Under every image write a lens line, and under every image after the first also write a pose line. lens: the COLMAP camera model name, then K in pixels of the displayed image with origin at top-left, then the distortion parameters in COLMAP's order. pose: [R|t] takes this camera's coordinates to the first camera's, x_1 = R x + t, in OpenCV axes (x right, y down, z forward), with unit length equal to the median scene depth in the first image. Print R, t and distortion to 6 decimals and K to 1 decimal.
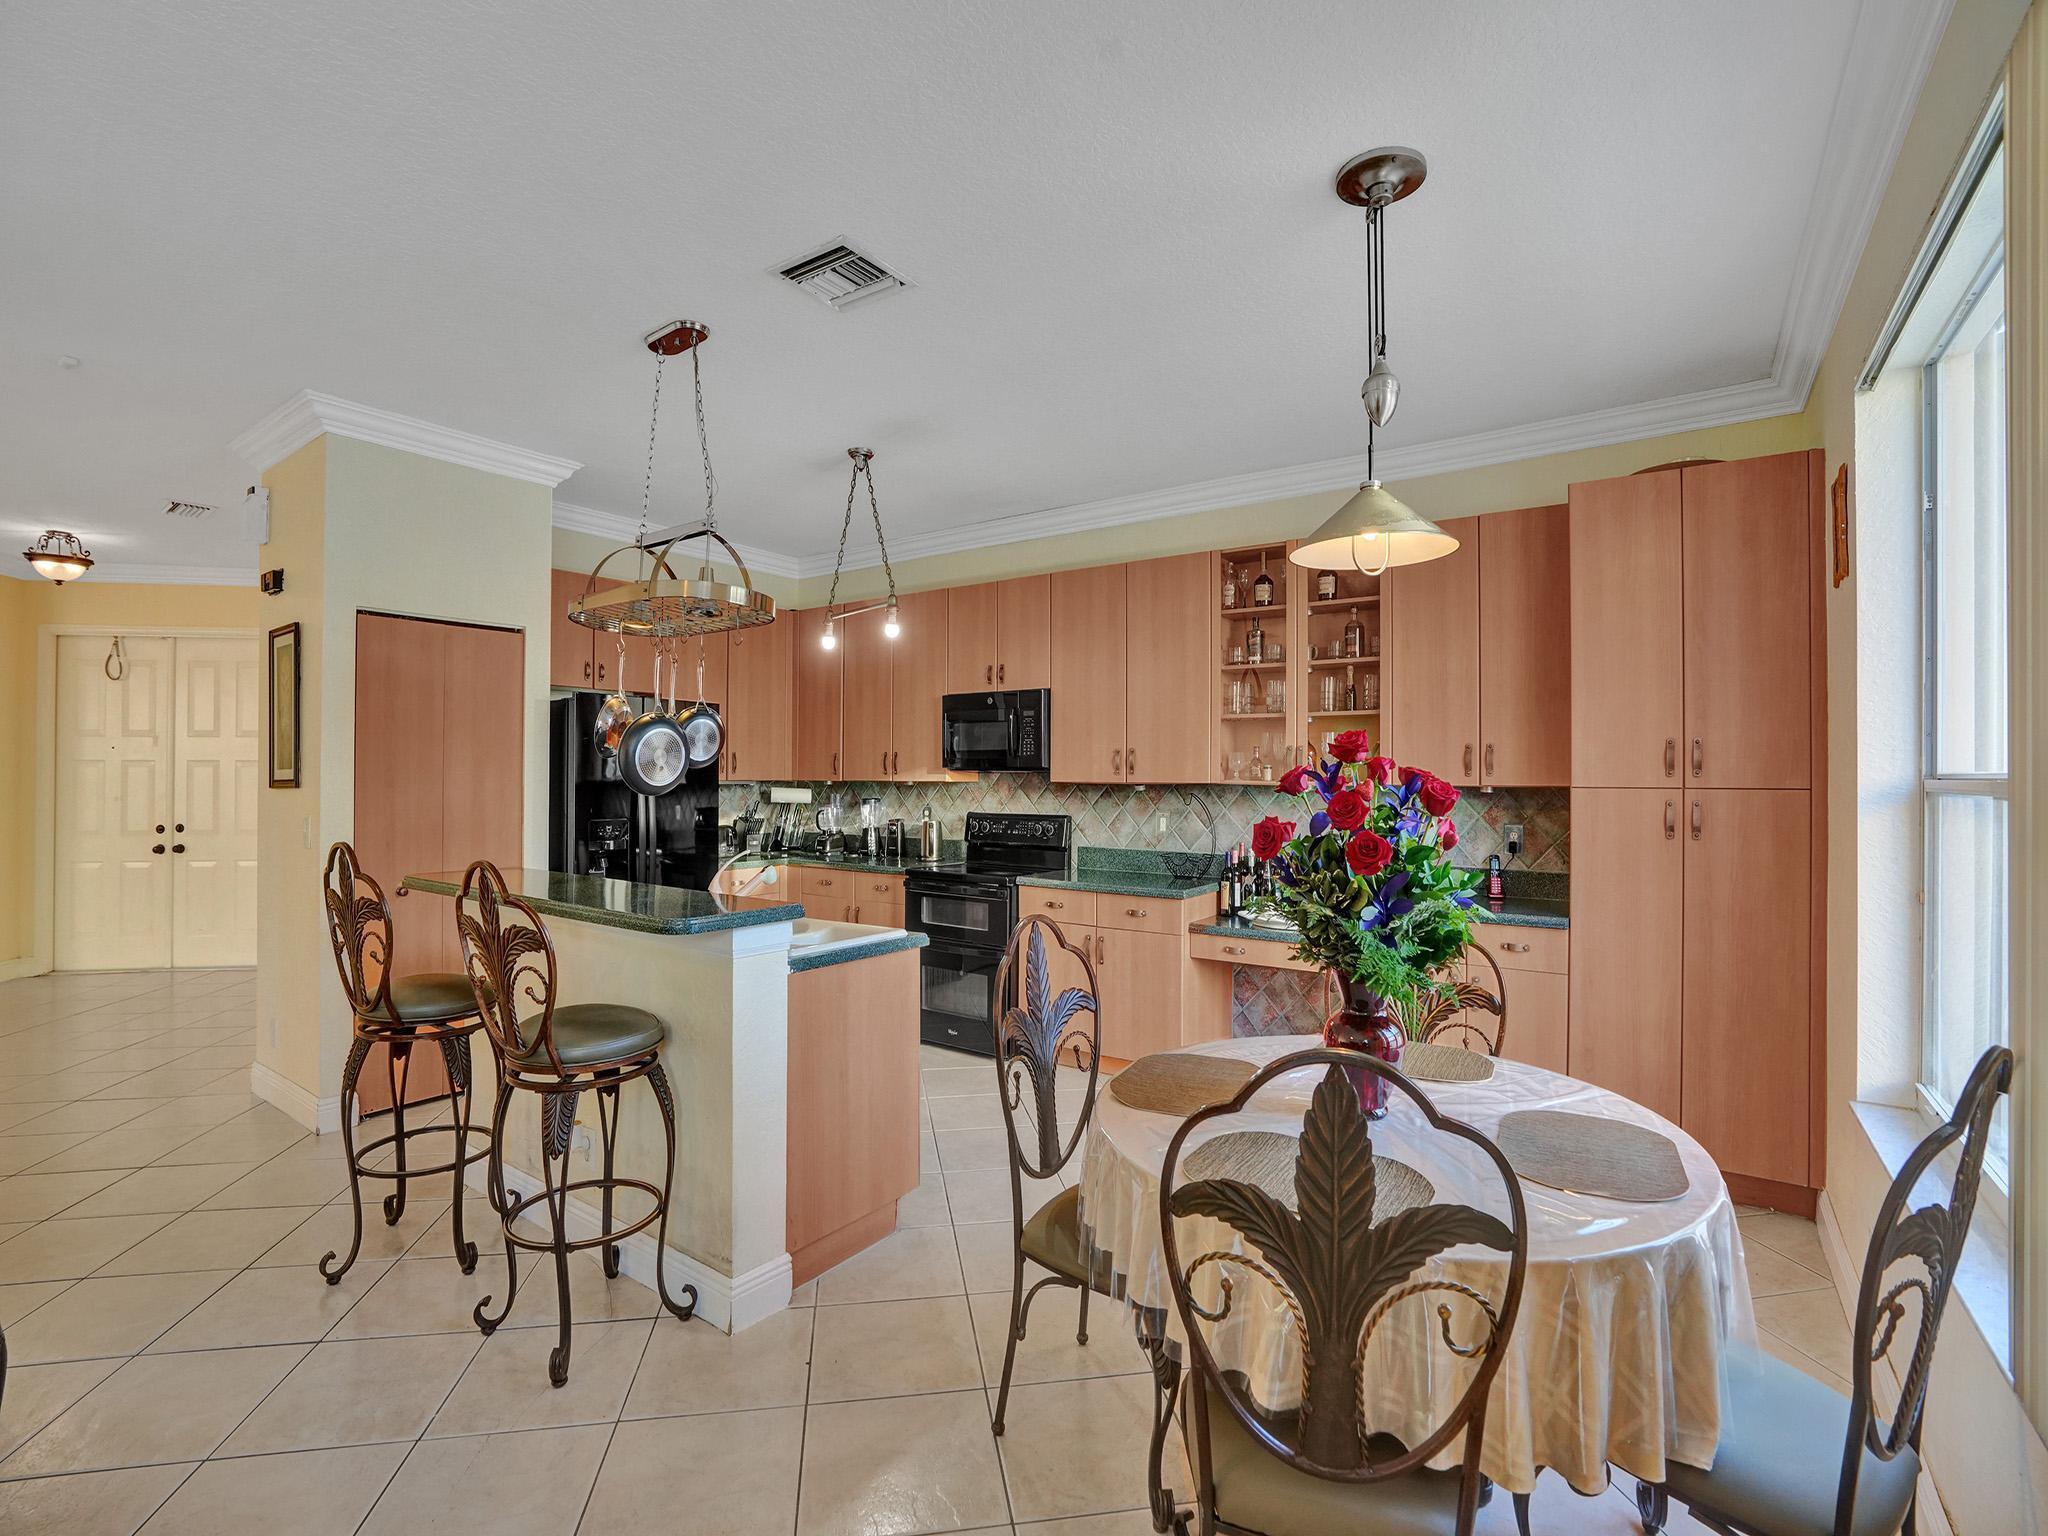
lens RADIAL K [[952.2, 0, 1027.1], [0, 952.2, 761.5], [0, 0, 1]] dist [-0.060869, 0.024930]
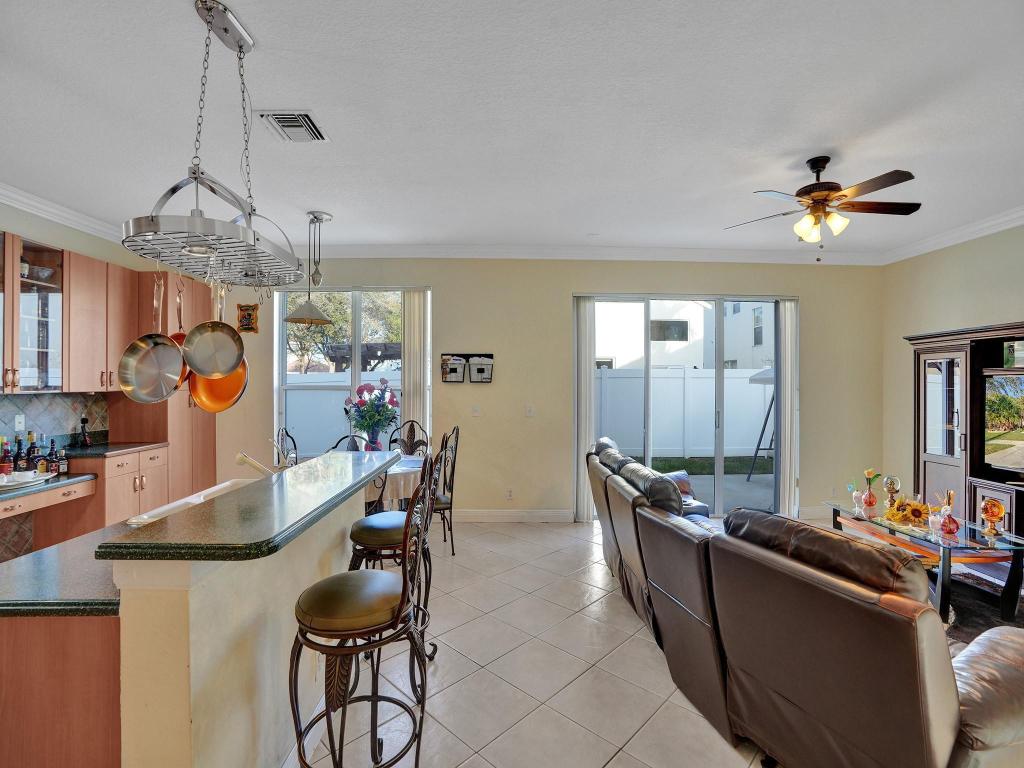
lens RADIAL K [[476.1, 0, 513.6], [0, 476.1, 380.8], [0, 0, 1]] dist [-0.060869, 0.024930]
pose [[-0.594931, -0.001557, 0.803775, -0.680850], [-0.012524, 0.999895, -0.007333, -0.001199], [-0.803679, -0.014429, -0.594888, 0.666839]]
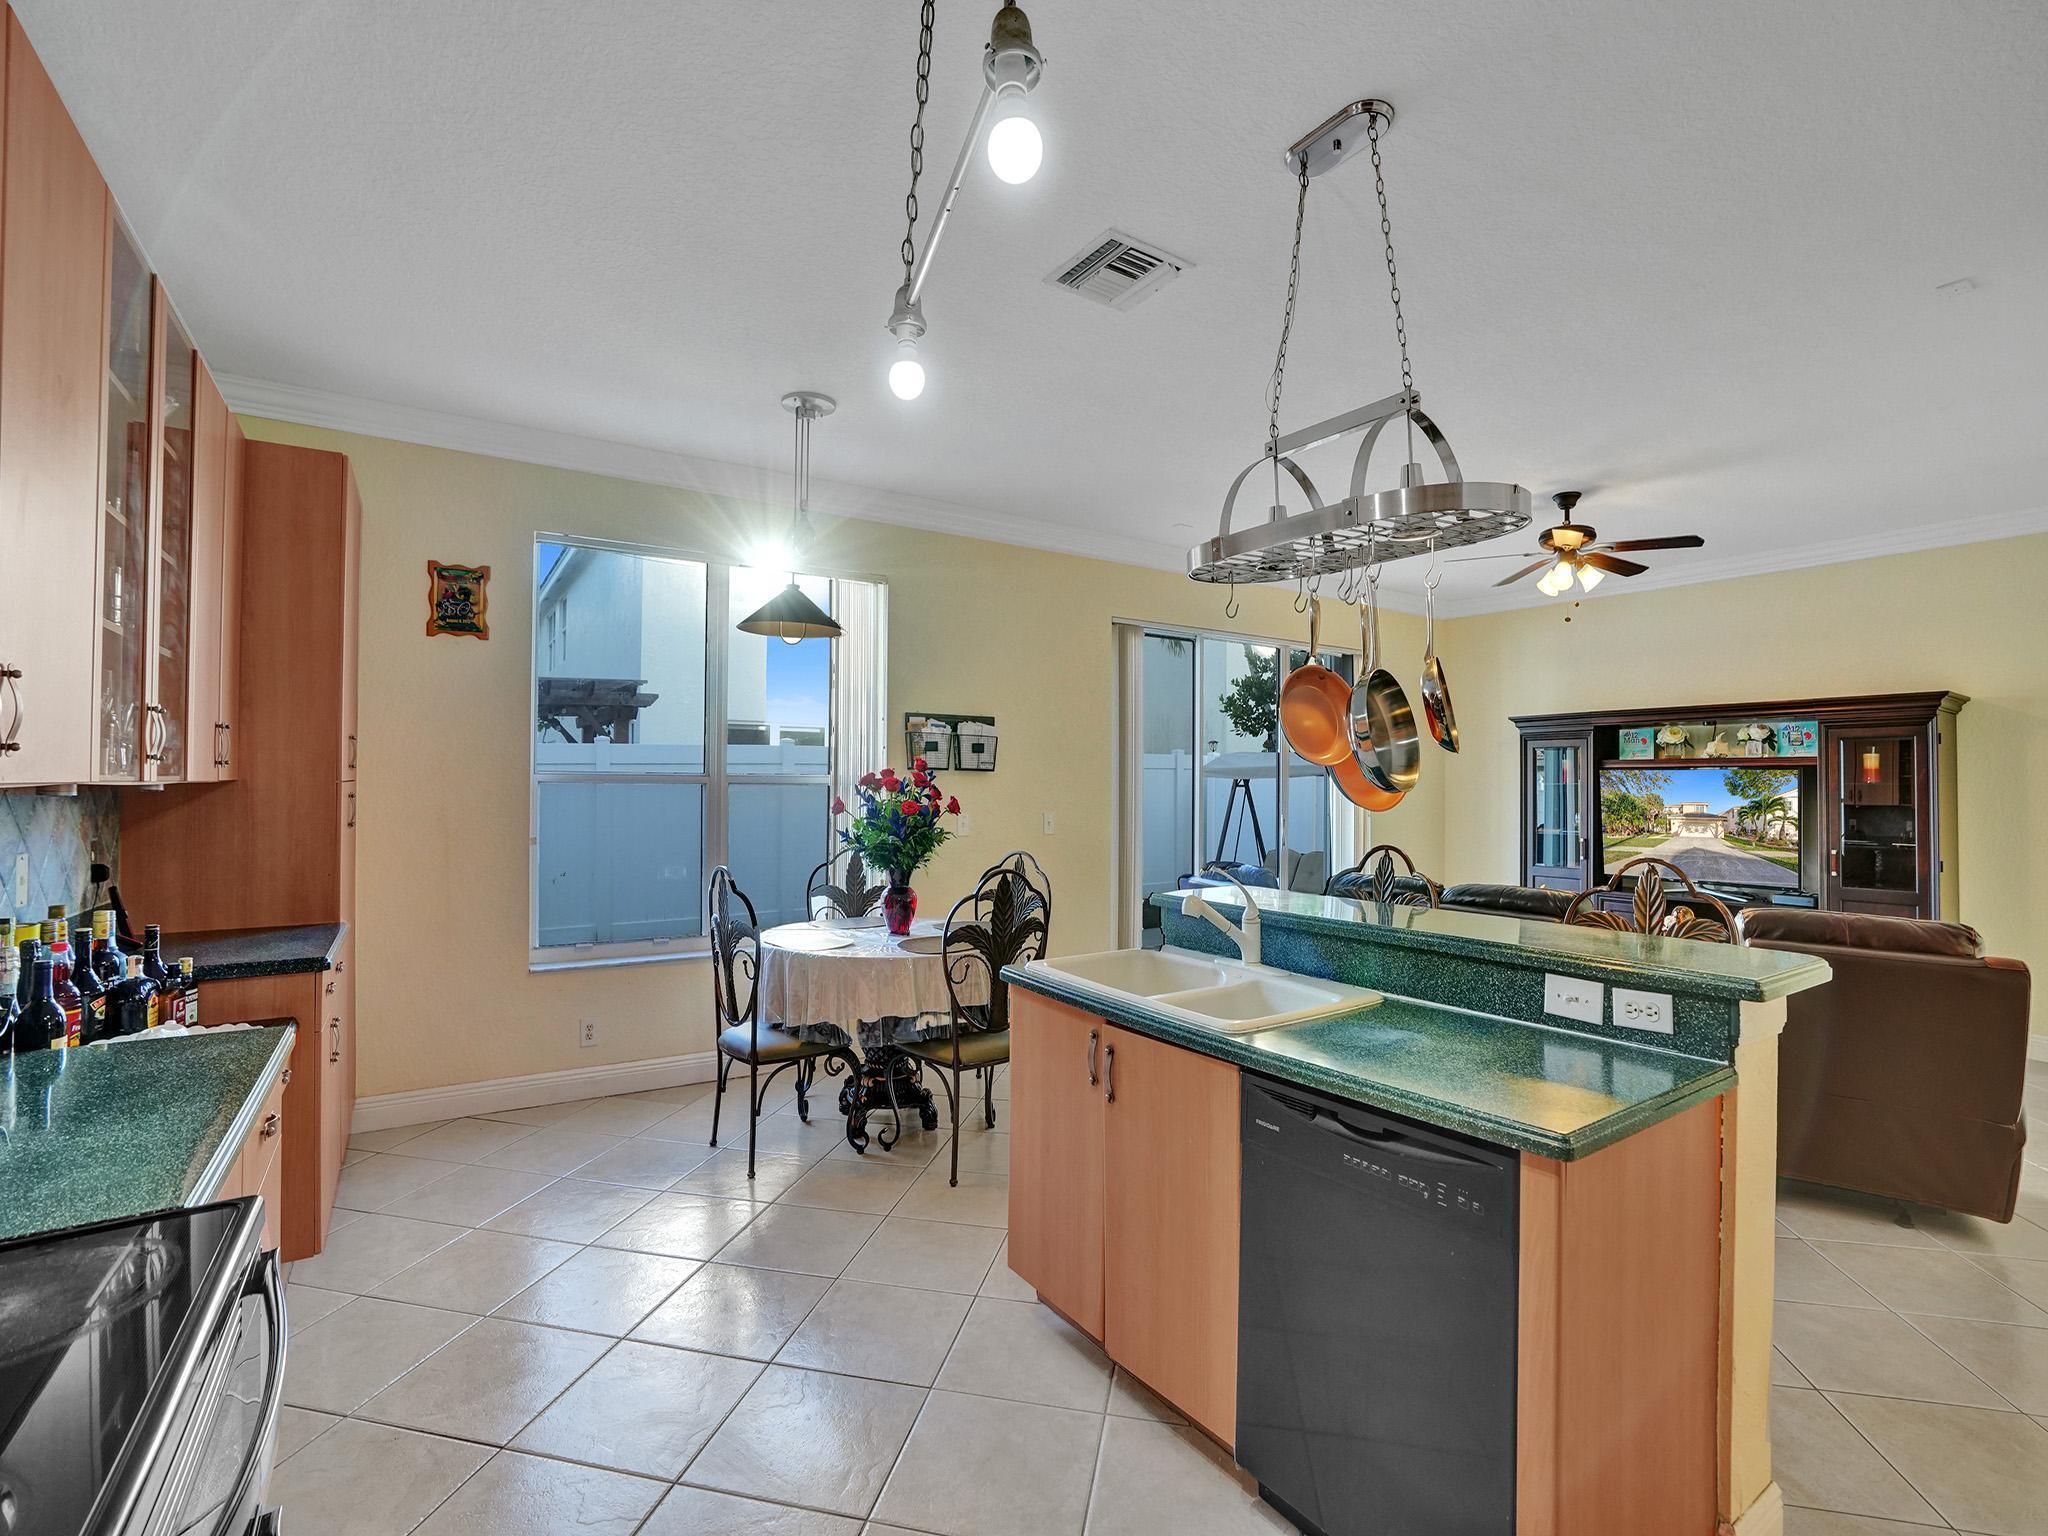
lens RADIAL K [[969.8, 0, 1013.7], [0, 969.8, 783.4], [0, 0, 1]] dist [-0.075061, 0.032775]
pose [[-0.931180, -0.014632, 0.364266, -0.258830], [-0.017547, 0.999835, -0.004695, 0.013557], [-0.364137, -0.010763, -0.931283, 1.098756]]
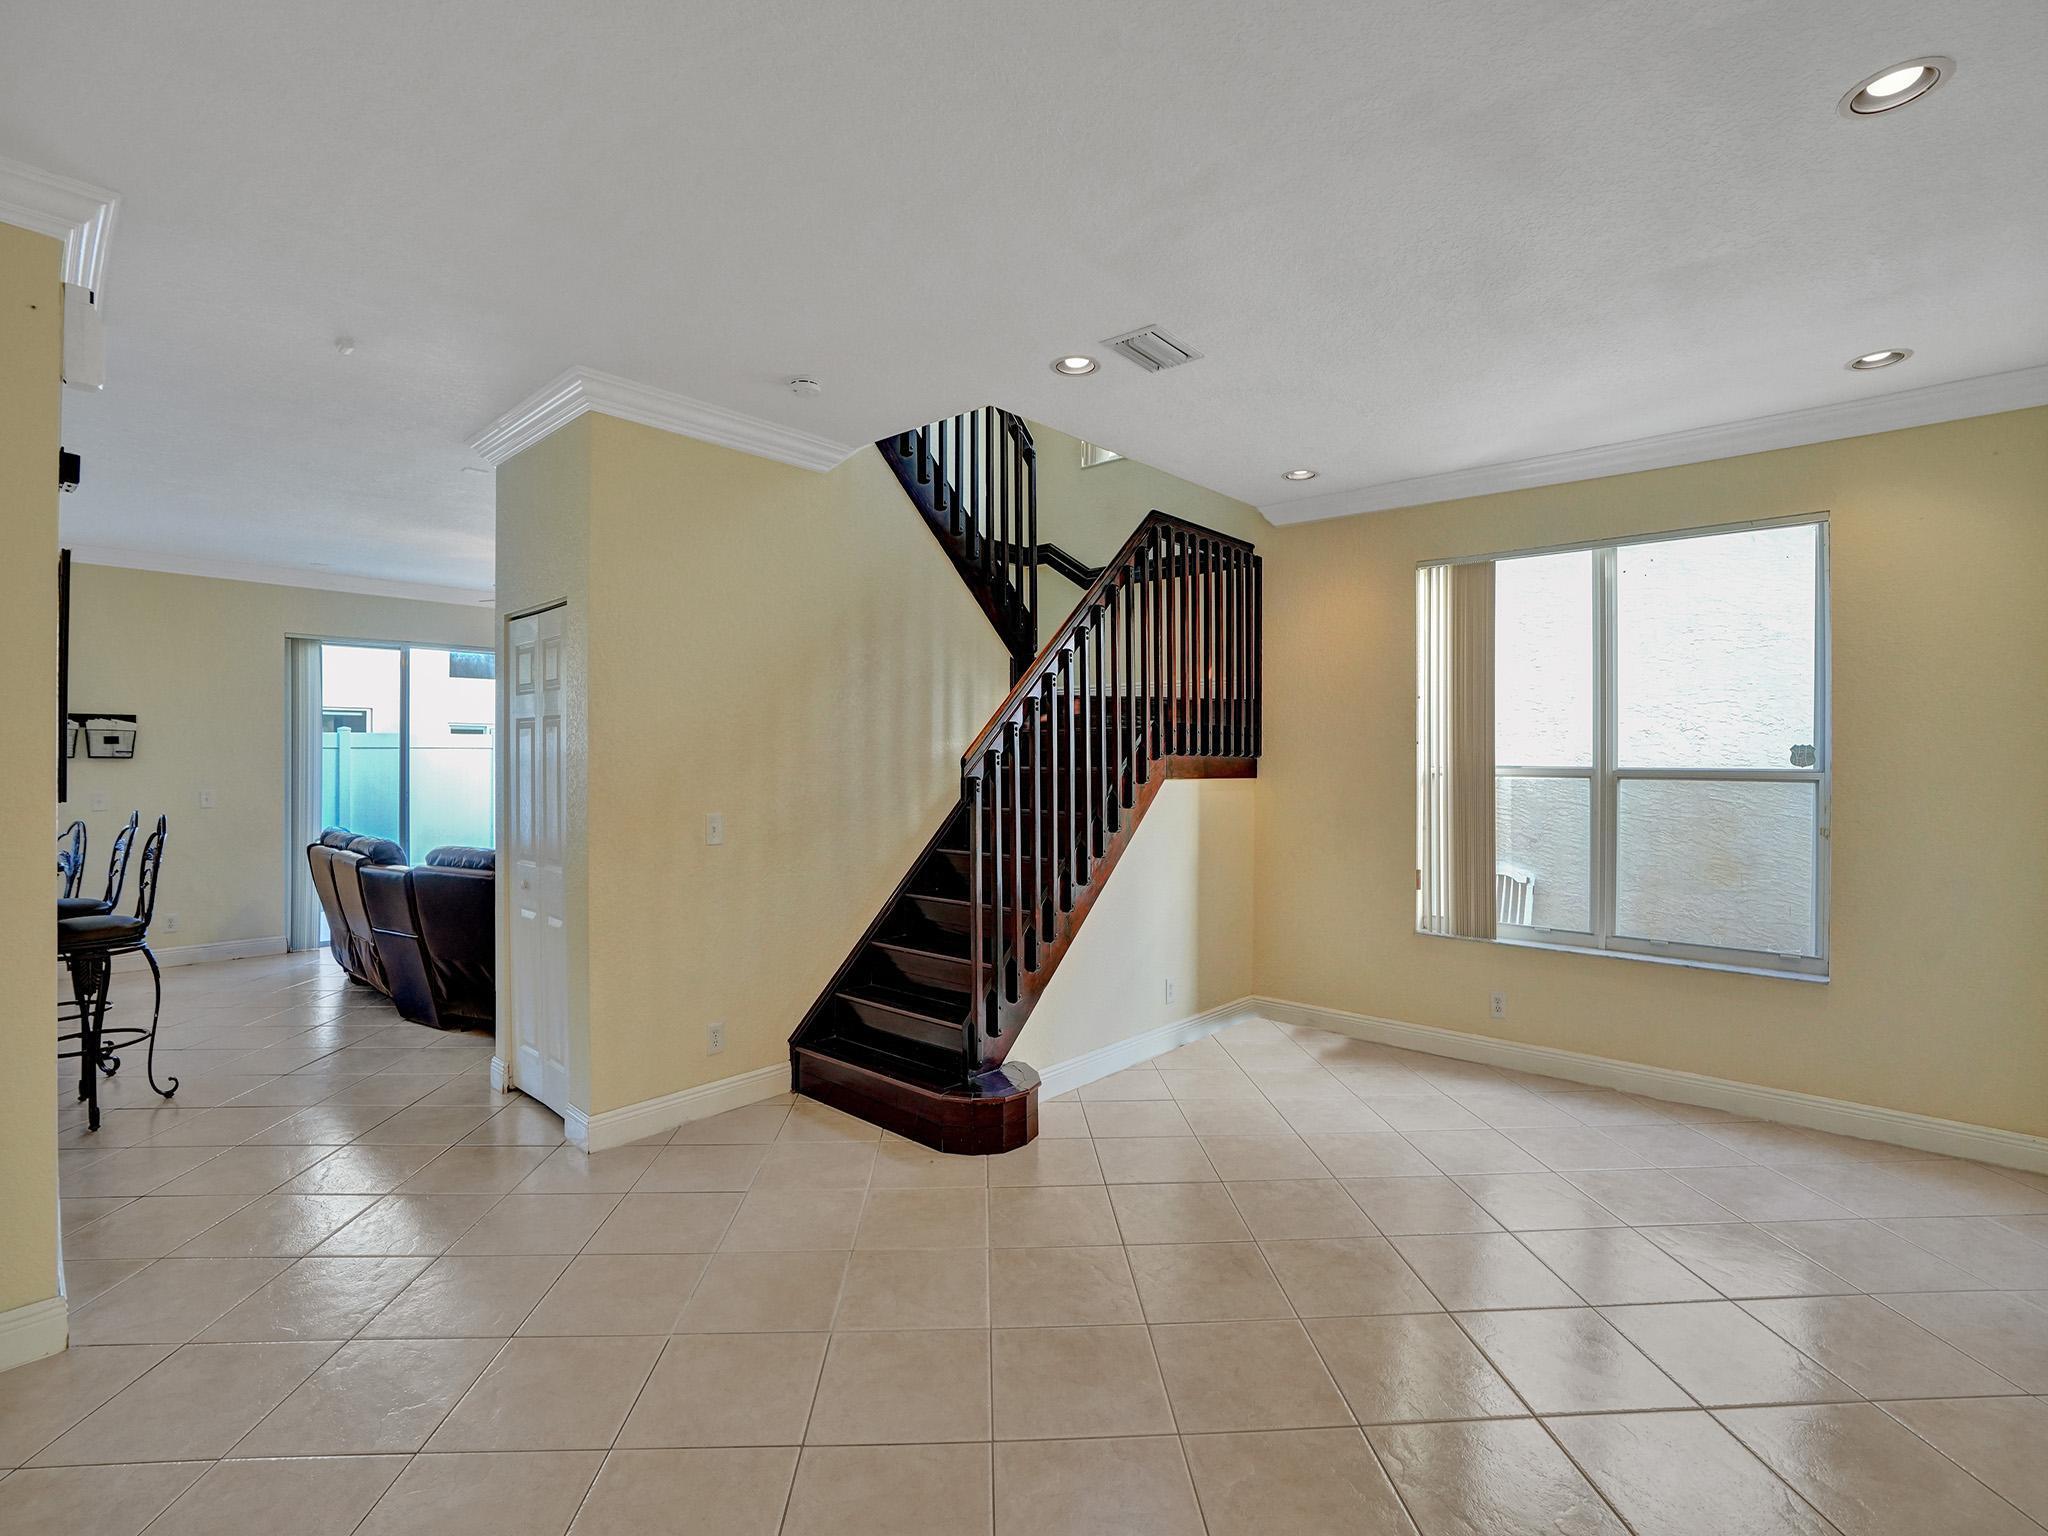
lens RADIAL K [[952.2, 0, 1027.1], [0, 952.2, 761.5], [0, 0, 1]] dist [-0.060869, 0.024930]
pose [[-0.992558, -0.005675, 0.121637, -1.239246], [-0.007089, 0.999912, -0.011192, 0.005643], [-0.121563, -0.011971, -0.992512, 1.226523]]
